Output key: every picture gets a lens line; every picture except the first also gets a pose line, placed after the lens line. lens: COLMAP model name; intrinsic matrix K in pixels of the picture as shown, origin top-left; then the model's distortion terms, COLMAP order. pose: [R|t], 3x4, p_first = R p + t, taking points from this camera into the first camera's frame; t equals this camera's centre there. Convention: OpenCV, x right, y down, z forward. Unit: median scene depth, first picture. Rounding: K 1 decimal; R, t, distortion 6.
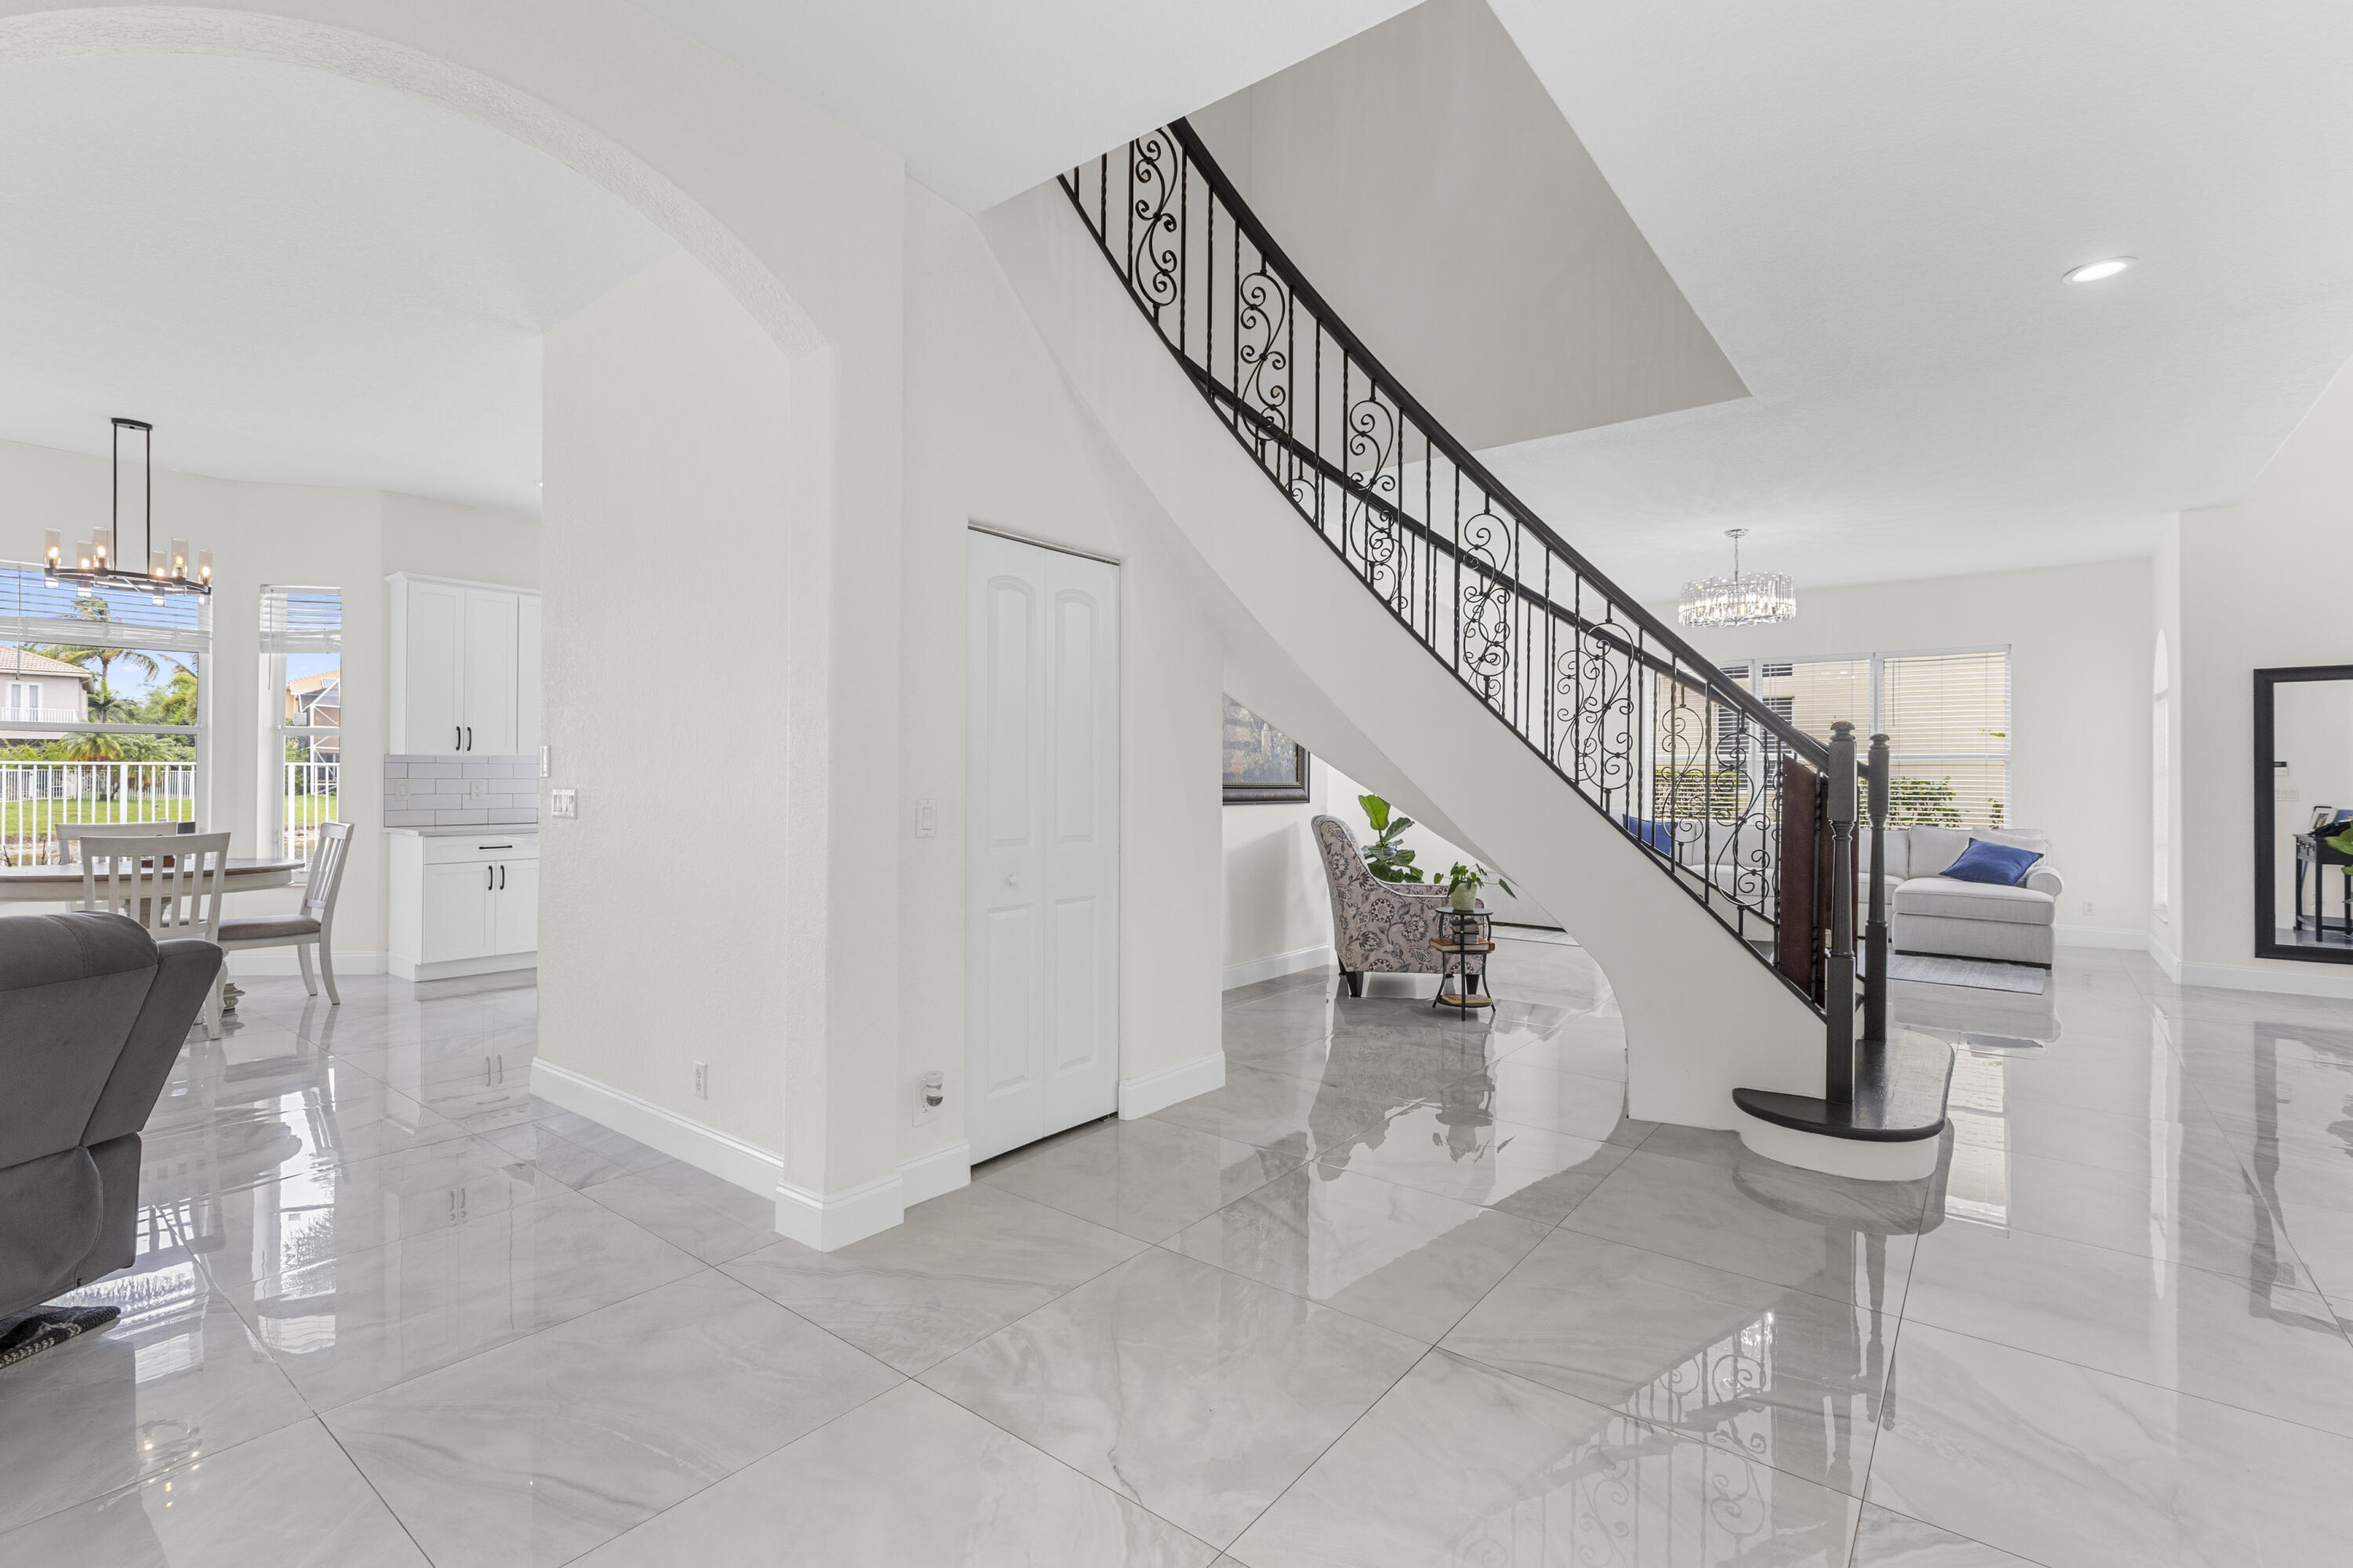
lens RADIAL K [[1058.2, 0, 1186.2], [0, 1058.2, 778.0], [0, 0, 1]] dist [-0.023684, 0.000112]
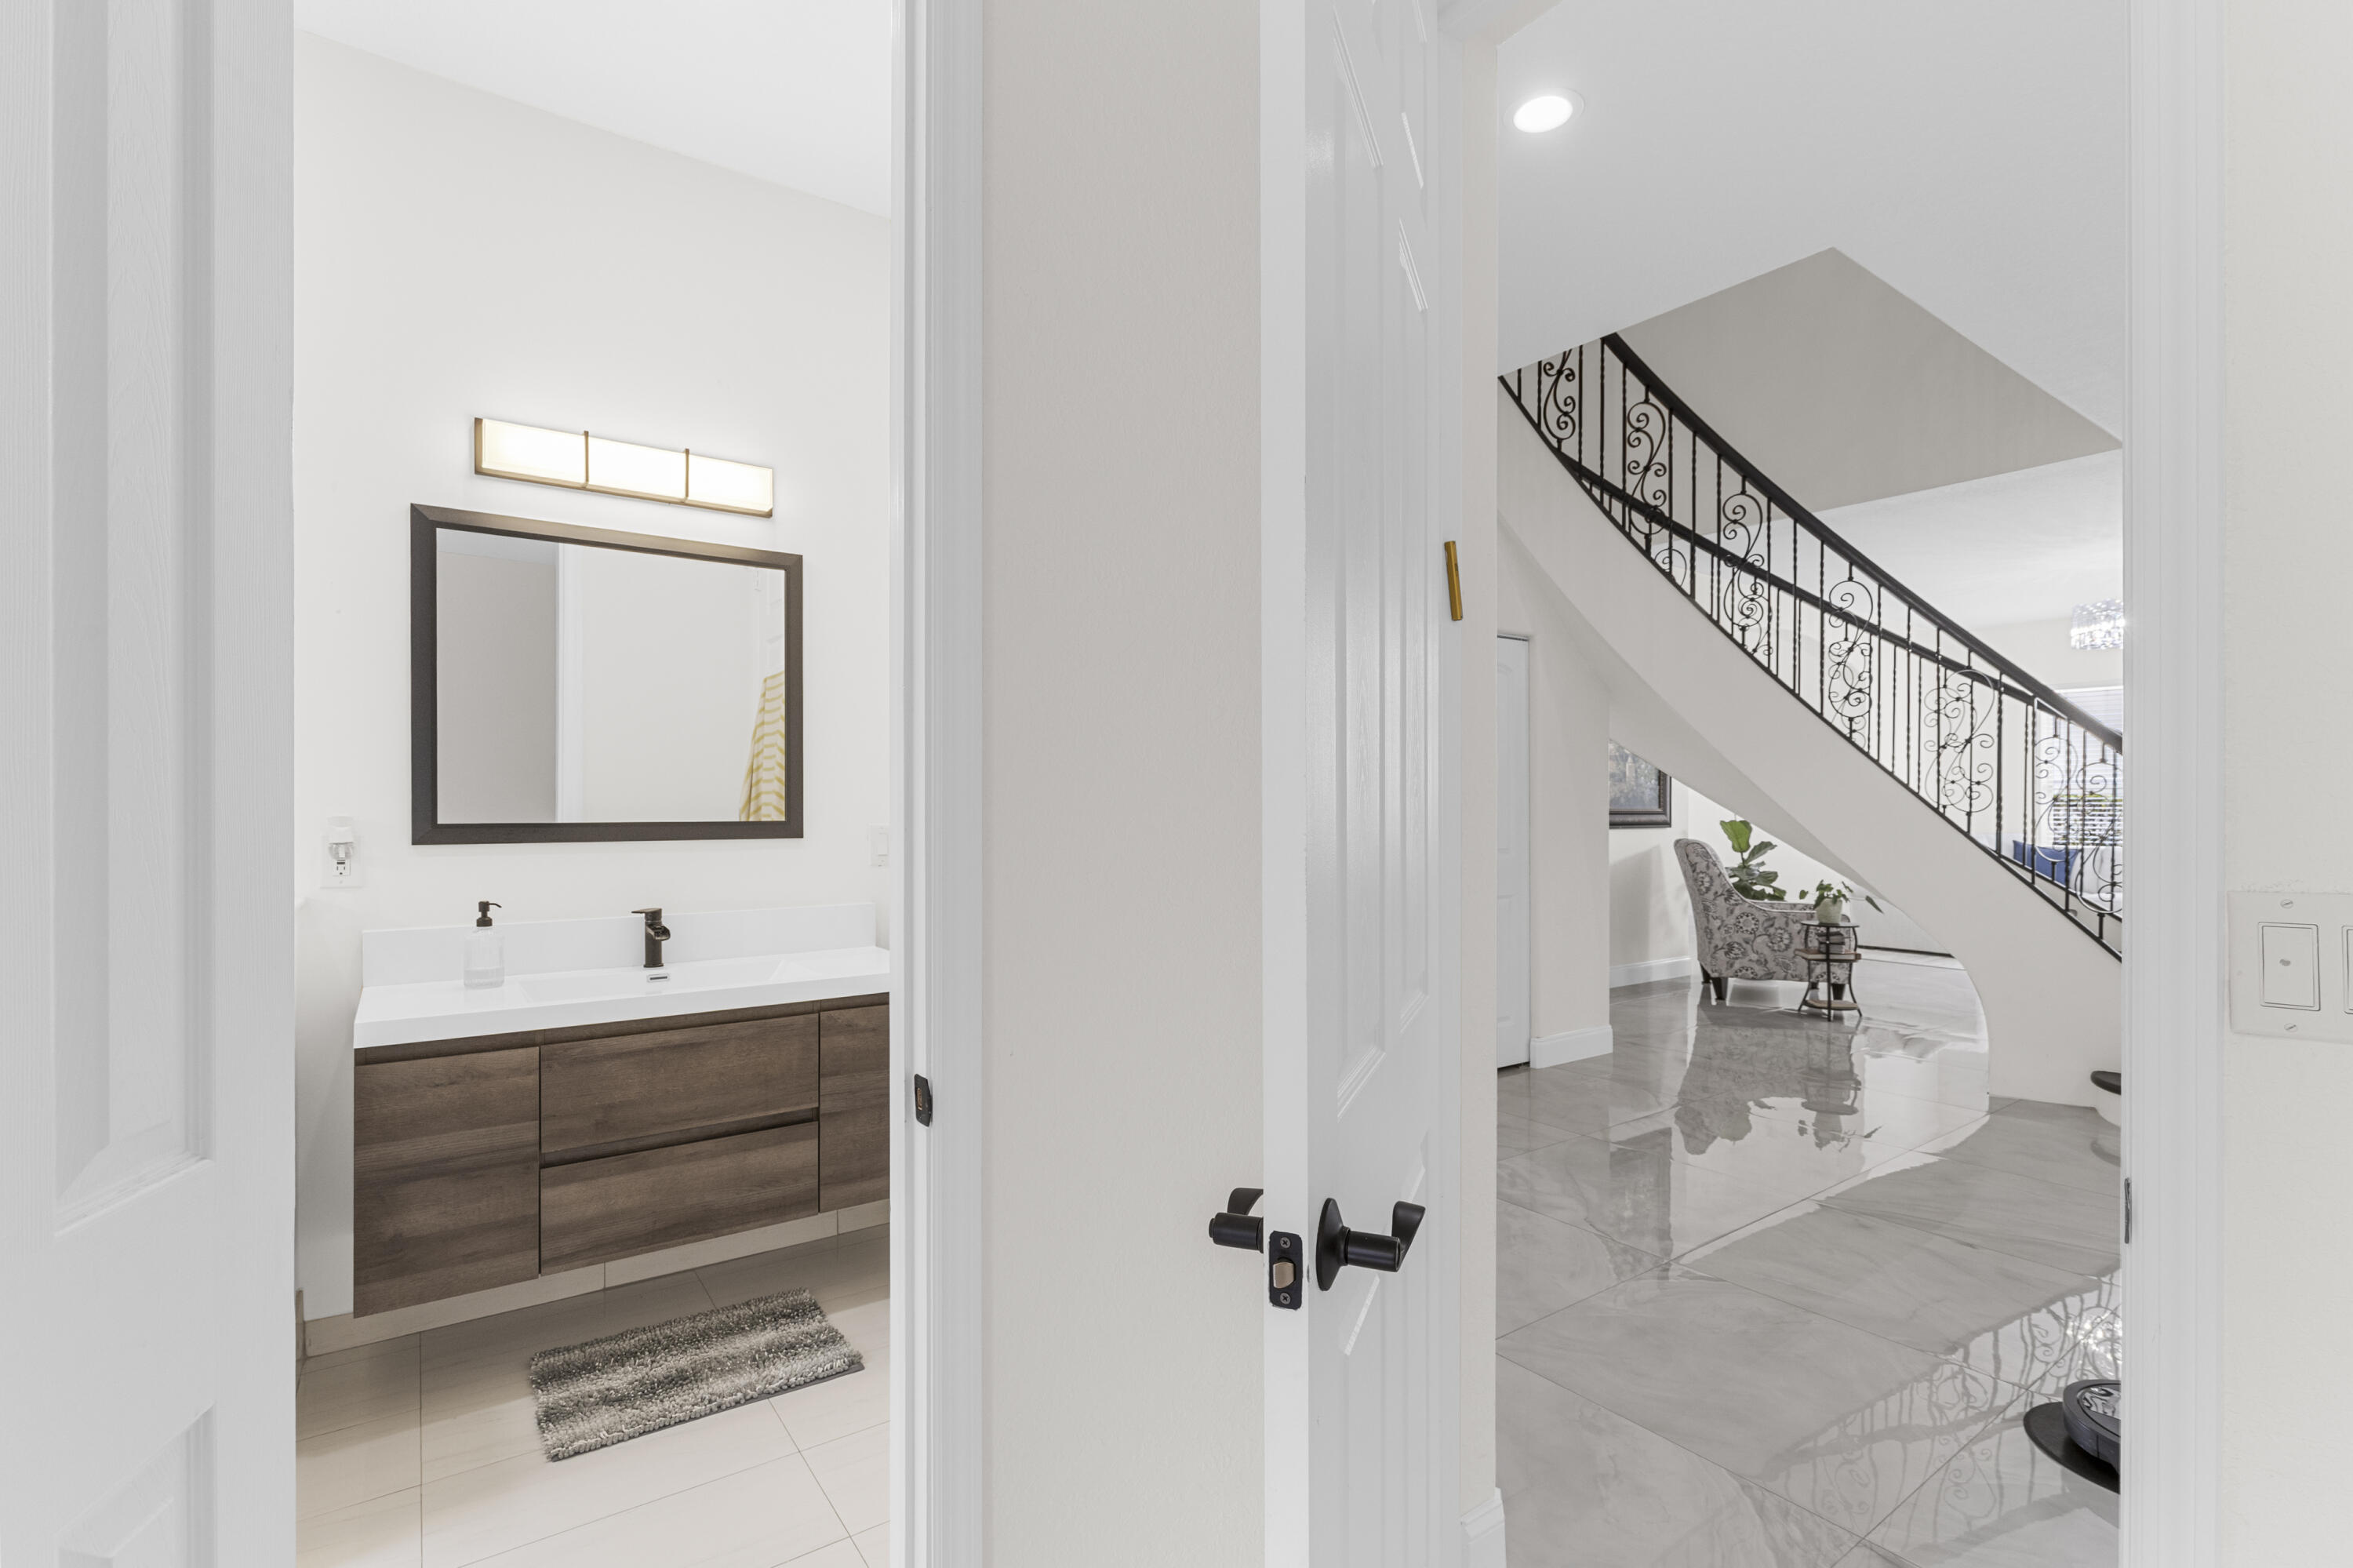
lens RADIAL K [[1058.2, 0, 1169.3], [0, 1058.2, 820.6], [0, 0, 1]] dist [-0.023684, 0.000112]
pose [[0.953399, -0.004474, -0.301680, -0.082543], [0.008713, 0.999881, 0.012706, -0.002414], [0.301588, -0.014742, 0.953325, -0.322817]]
